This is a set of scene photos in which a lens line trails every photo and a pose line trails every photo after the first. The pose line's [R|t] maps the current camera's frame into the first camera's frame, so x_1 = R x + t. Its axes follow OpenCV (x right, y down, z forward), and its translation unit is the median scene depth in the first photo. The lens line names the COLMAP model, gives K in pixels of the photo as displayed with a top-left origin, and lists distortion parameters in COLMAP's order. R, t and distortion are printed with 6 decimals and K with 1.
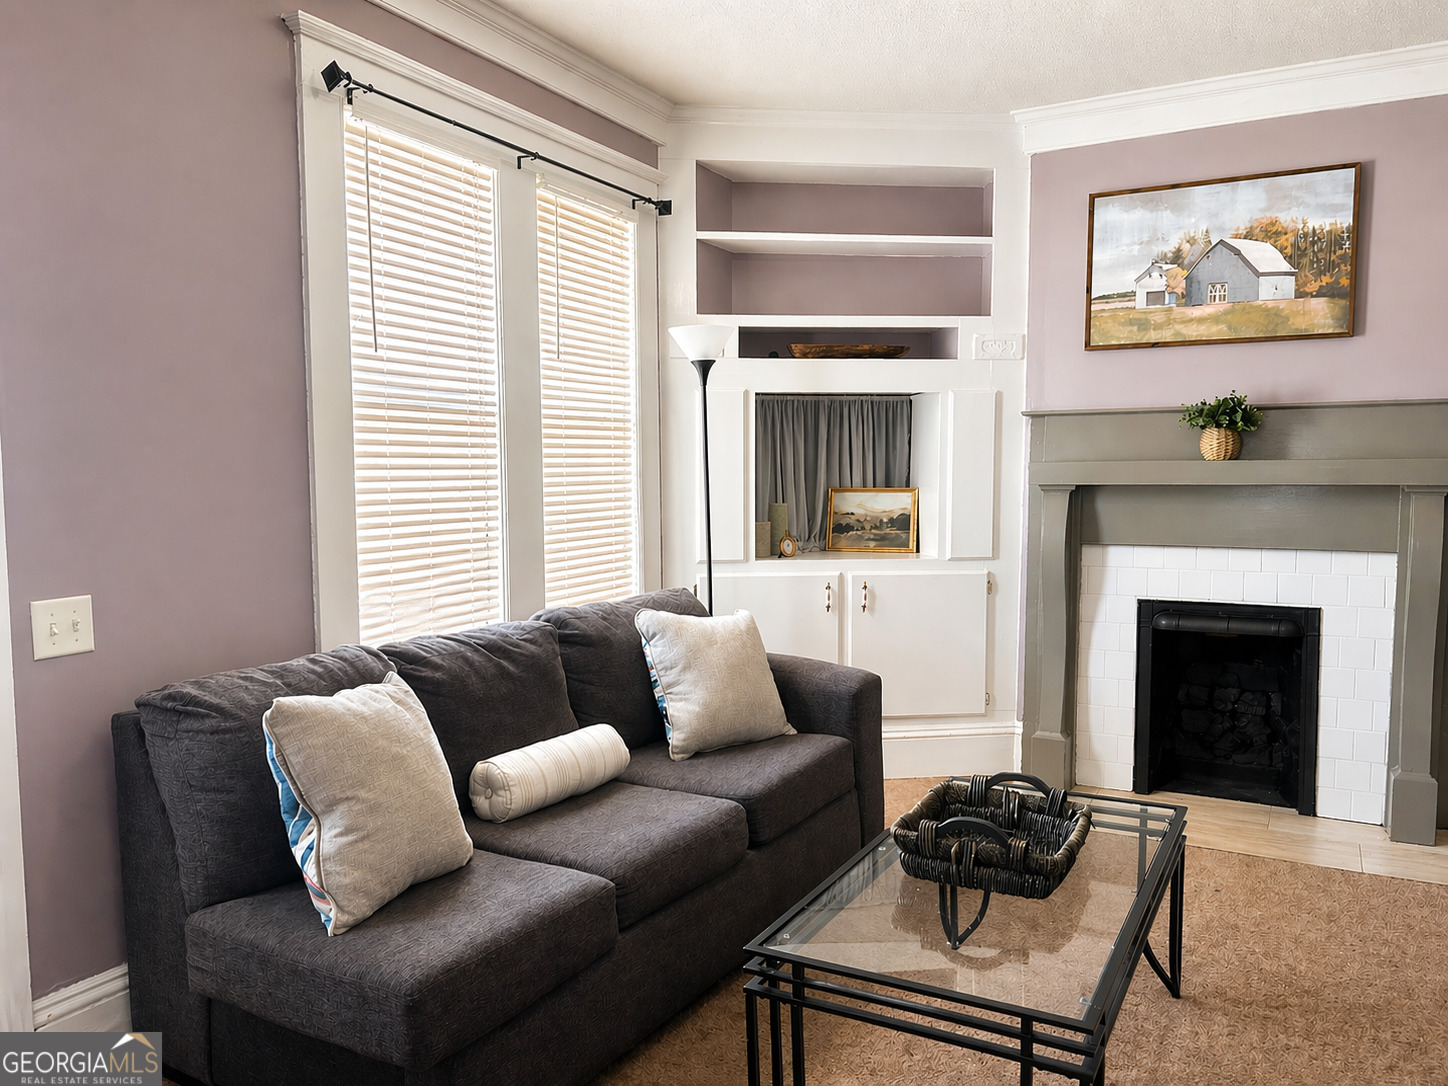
lens RADIAL K [[1067.5, 0, 718.1], [0, 1067.5, 562.5], [0, 0, 1]] dist [0.042389, -0.049578]
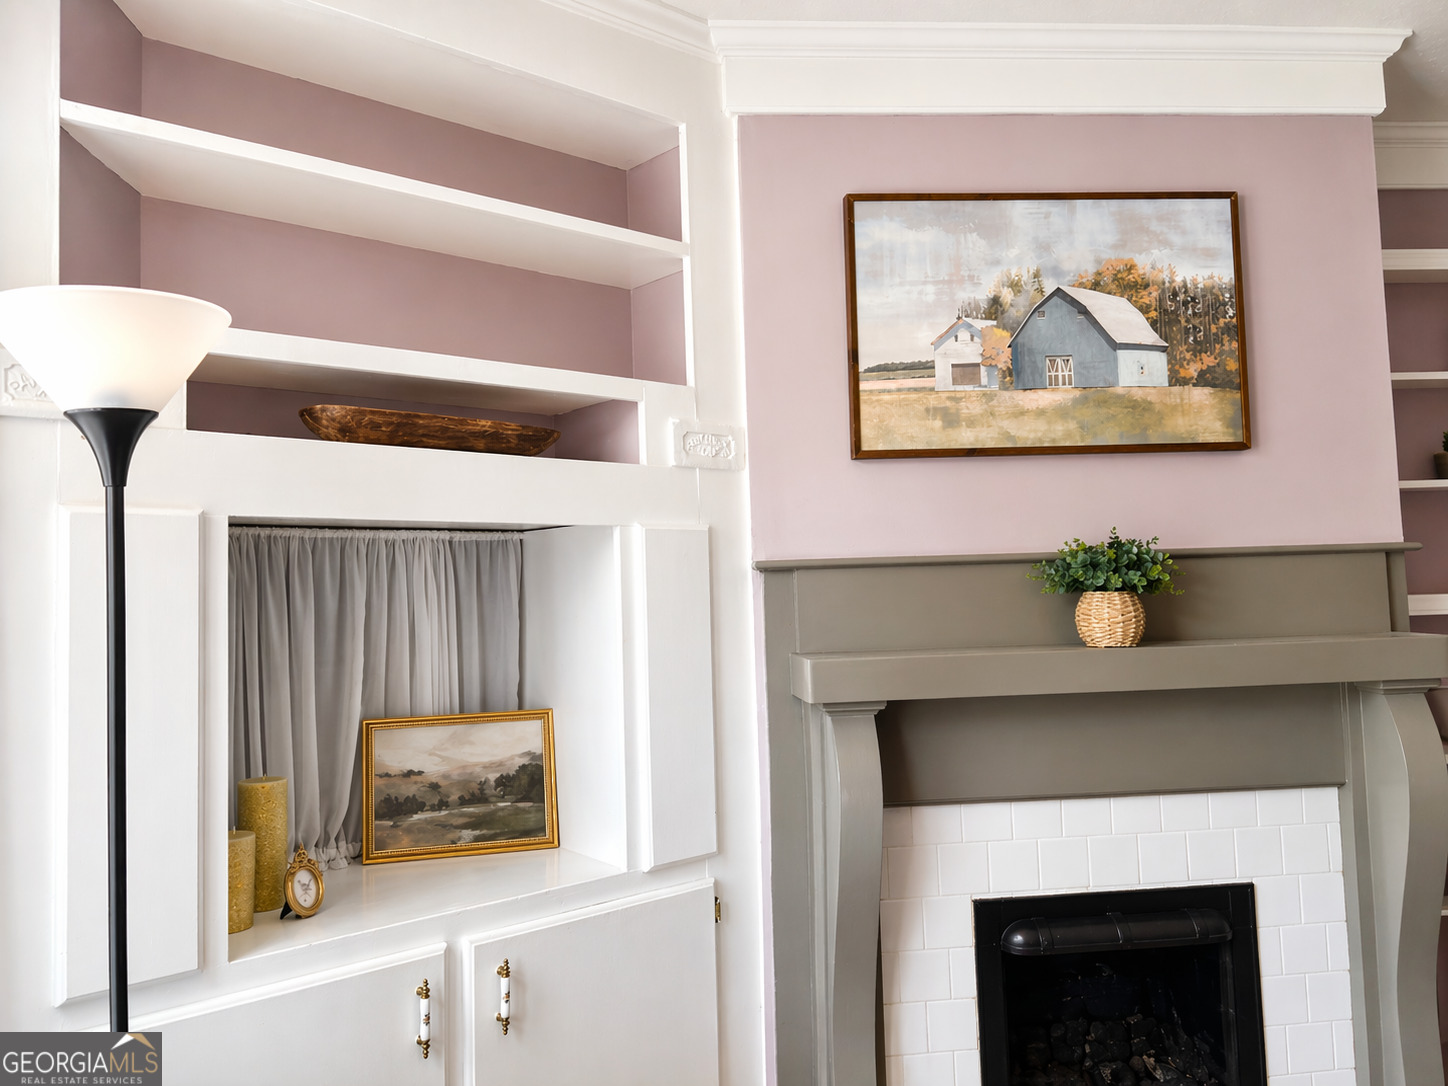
lens RADIAL K [[1067.5, 0, 681.0], [0, 1067.5, 538.5], [0, 0, 1]] dist [0.042389, -0.049578]
pose [[0.843492, 0.008812, 0.537070, -0.039259], [0.073112, 0.988677, -0.131047, -0.090695], [-0.532143, 0.149803, 0.833296, 0.604439]]
